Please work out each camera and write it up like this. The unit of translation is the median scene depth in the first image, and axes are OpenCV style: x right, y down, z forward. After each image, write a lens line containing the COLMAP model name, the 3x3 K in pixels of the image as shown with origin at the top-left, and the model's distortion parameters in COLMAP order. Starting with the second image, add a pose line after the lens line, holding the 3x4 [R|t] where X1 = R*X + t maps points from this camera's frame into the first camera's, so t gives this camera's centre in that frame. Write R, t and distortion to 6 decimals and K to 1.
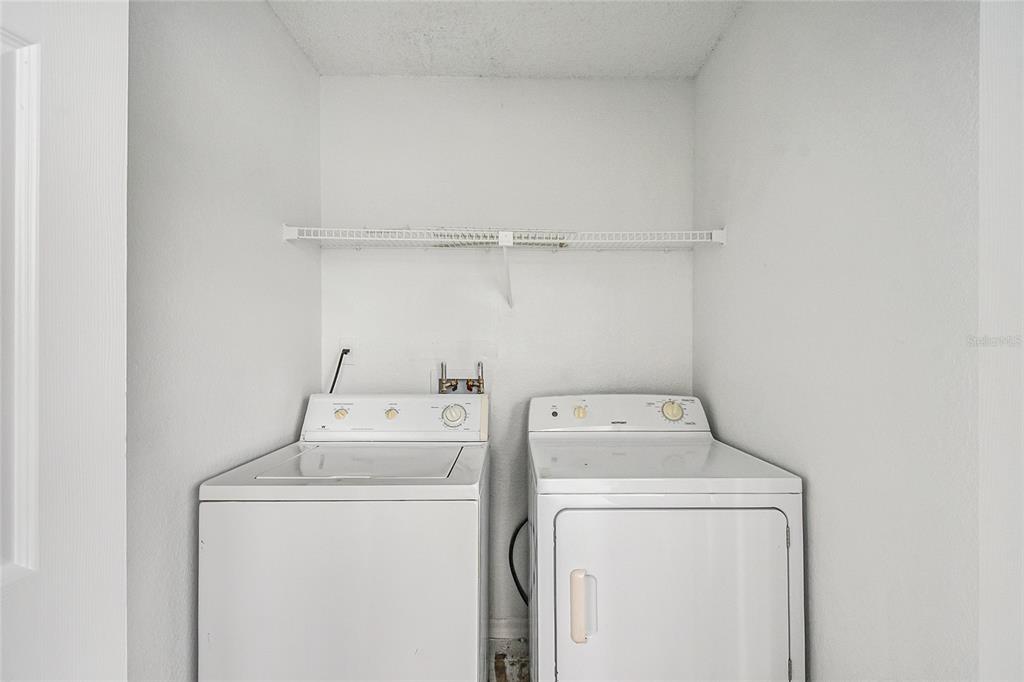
lens RADIAL K [[452.4, 0, 518.0], [0, 452.4, 343.9], [0, 0, 1]] dist [0.008637, -0.015583]
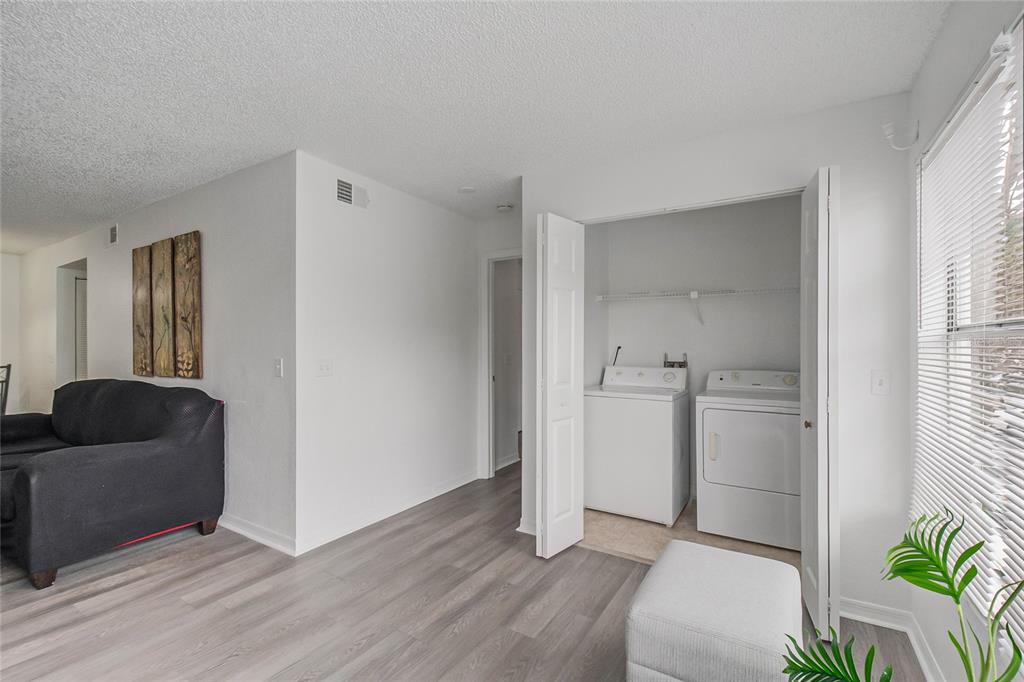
lens RADIAL K [[452.4, 0, 518.0], [0, 452.4, 343.9], [0, 0, 1]] dist [0.008637, -0.015583]
pose [[0.850337, 0.003024, -0.526231, 0.368313], [-0.001151, 0.999992, 0.003887, -0.007261], [0.526238, -0.002700, 0.850333, -1.183790]]
